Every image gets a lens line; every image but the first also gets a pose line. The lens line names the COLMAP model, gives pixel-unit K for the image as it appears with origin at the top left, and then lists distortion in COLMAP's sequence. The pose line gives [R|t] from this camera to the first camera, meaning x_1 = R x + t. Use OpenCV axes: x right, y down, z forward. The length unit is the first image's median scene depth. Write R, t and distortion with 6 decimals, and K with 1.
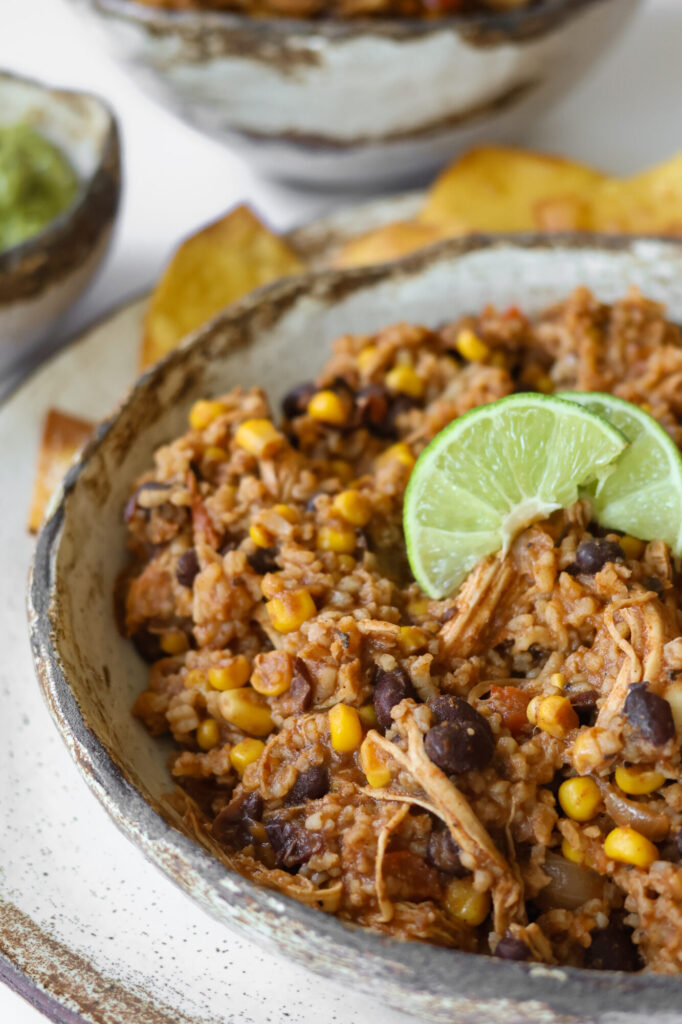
lens RADIAL K [[1753.0, 0, 341.0], [0, 1753.0, 512.0], [0, 0, 1]] dist [0.017946, 0.104536]
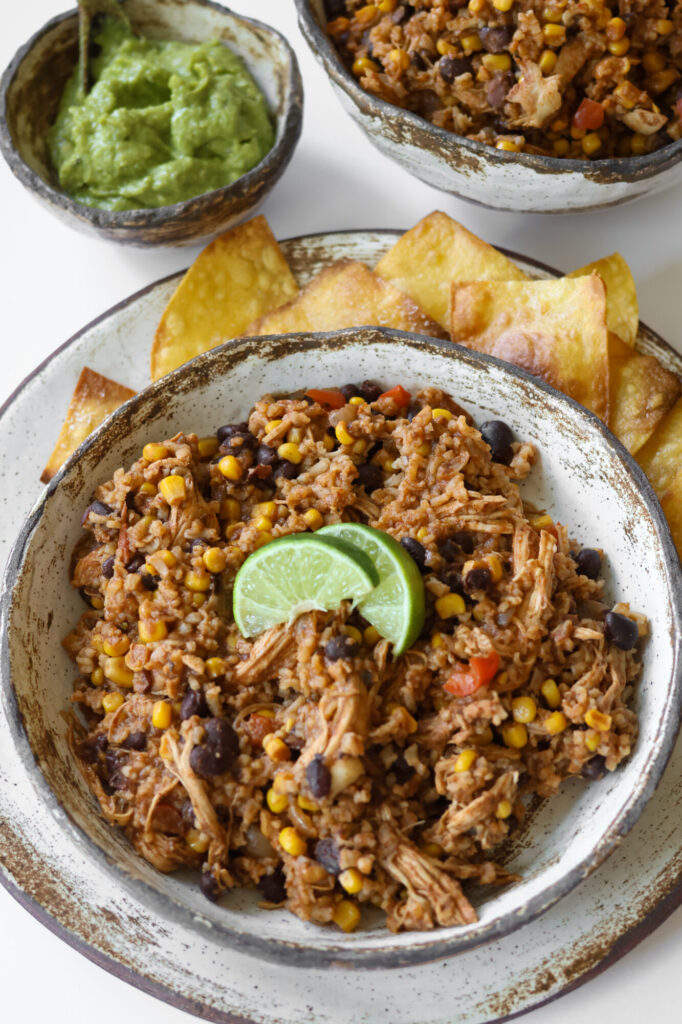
lens RADIAL K [[1526.0, 0, 341.0], [0, 1526.0, 512.0], [0, 0, 1]] dist [0.025239, -0.002140]
pose [[0.966279, 0.240002, -0.093292, 0.245375], [-0.192531, 0.913987, 0.357156, -0.579494], [0.170986, -0.327150, 0.929374, -0.245214]]
